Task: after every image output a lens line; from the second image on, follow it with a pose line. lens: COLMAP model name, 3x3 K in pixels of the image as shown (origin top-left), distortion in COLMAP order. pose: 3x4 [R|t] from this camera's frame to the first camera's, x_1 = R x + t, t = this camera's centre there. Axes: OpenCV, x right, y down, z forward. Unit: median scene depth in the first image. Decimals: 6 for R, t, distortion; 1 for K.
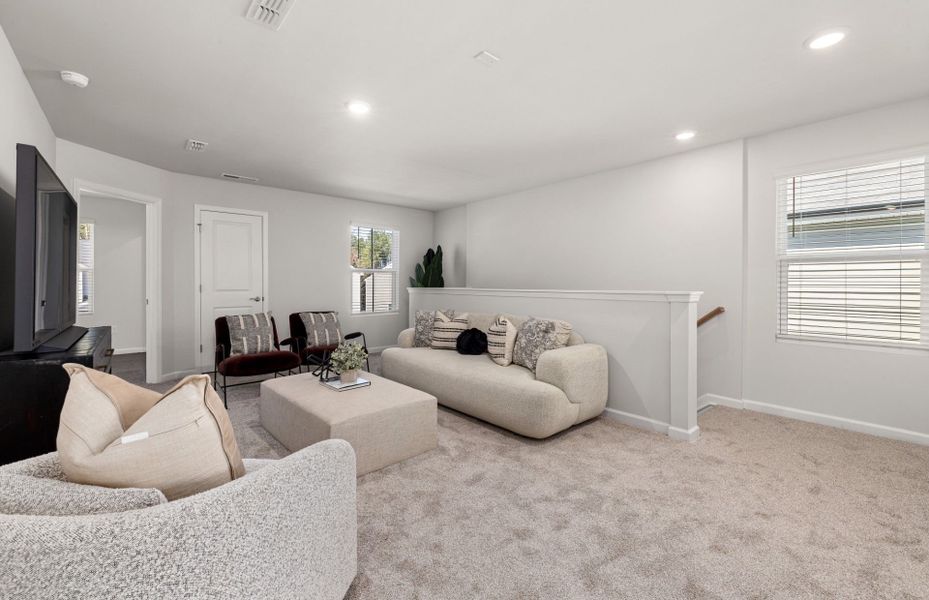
lens RADIAL K [[389.8, 0, 459.6], [0, 389.8, 292.5], [0, 0, 1]] dist [-0.001209, 0.000019]
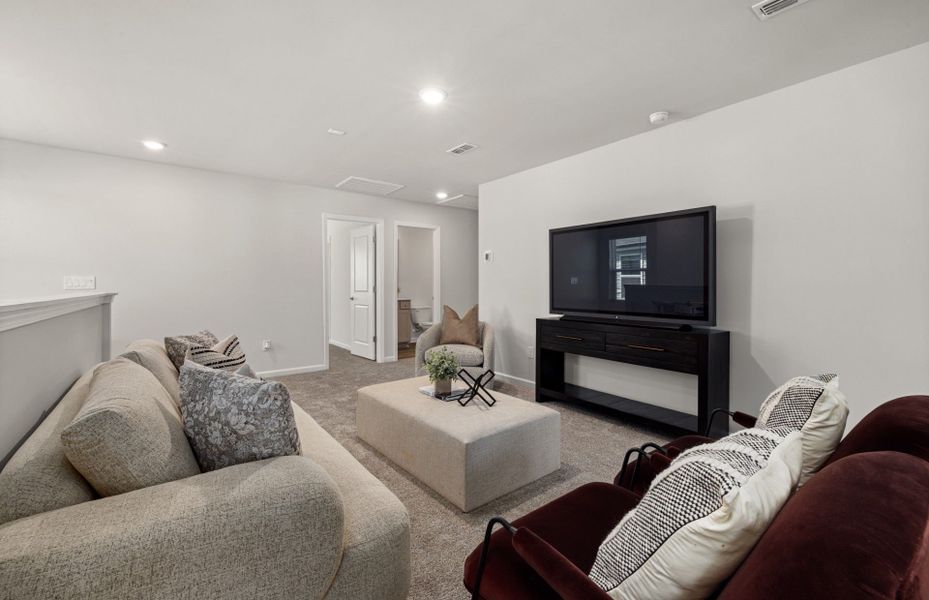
lens RADIAL K [[389.8, 0, 459.6], [0, 389.8, 292.5], [0, 0, 1]] dist [-0.001209, 0.000019]
pose [[-0.998971, 0.008057, 0.044621, -0.231513], [0.010225, 0.998767, 0.048579, -0.038756], [-0.044175, 0.048985, -0.997822, 1.237834]]
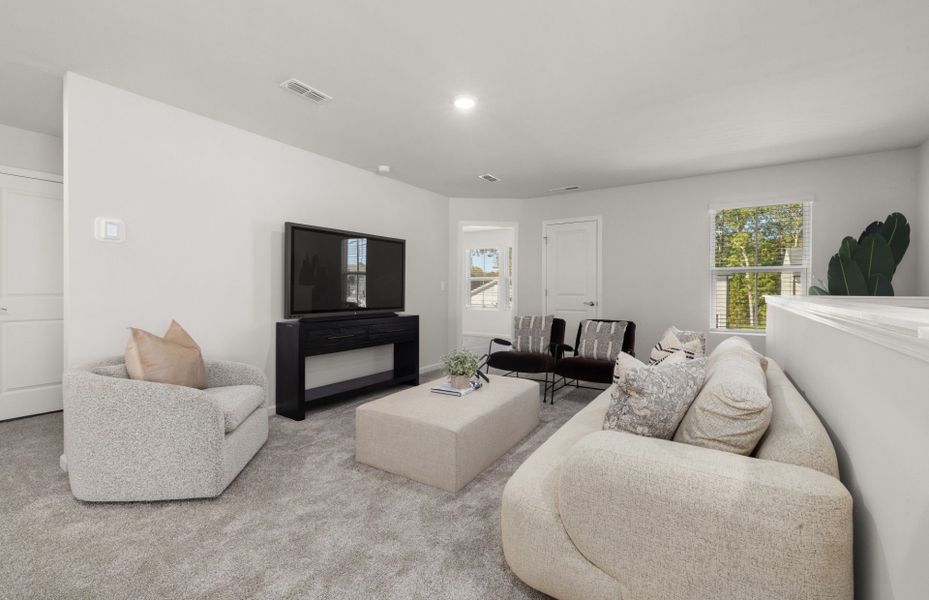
lens RADIAL K [[389.8, 0, 459.6], [0, 389.8, 292.5], [0, 0, 1]] dist [-0.001209, 0.000019]
pose [[0.277830, 0.012970, -0.960543, 0.424233], [-0.025903, 0.999646, 0.006006, -0.010907], [0.960281, 0.023212, 0.278068, 0.467732]]
